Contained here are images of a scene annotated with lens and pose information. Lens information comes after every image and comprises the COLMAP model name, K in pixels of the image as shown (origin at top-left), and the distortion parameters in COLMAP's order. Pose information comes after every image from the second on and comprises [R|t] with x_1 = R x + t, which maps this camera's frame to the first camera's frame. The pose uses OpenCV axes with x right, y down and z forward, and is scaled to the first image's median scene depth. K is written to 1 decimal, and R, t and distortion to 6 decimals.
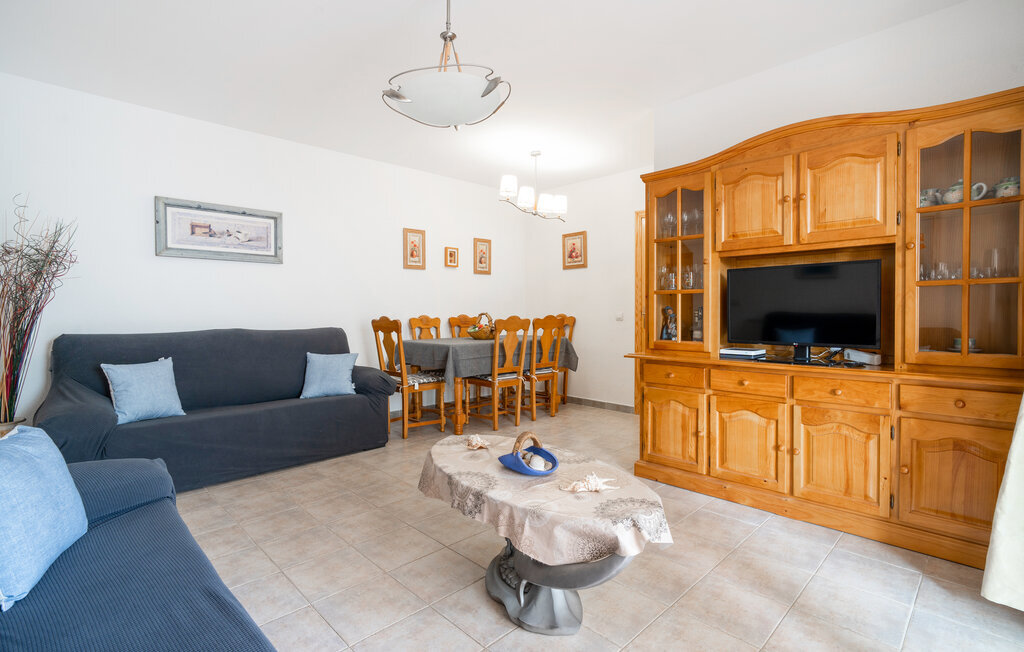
lens RADIAL K [[477.3, 0, 512.1], [0, 477.3, 316.8], [0, 0, 1]] dist [0.000077, 0.000032]
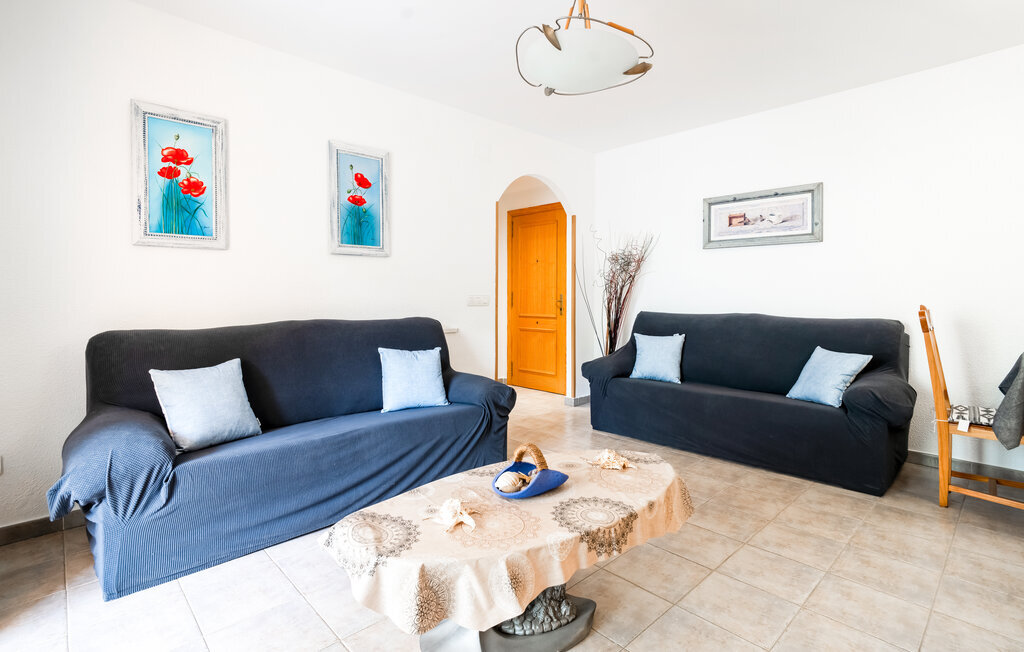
lens RADIAL K [[495.8, 0, 513.5], [0, 495.8, 298.4], [0, 0, 1]] dist [-0.001855, -0.000277]
pose [[-0.004153, 0.014458, -0.999887, 0.353390], [-0.014347, 0.999792, 0.014516, -0.011522], [0.999888, 0.014406, -0.003944, 0.383845]]
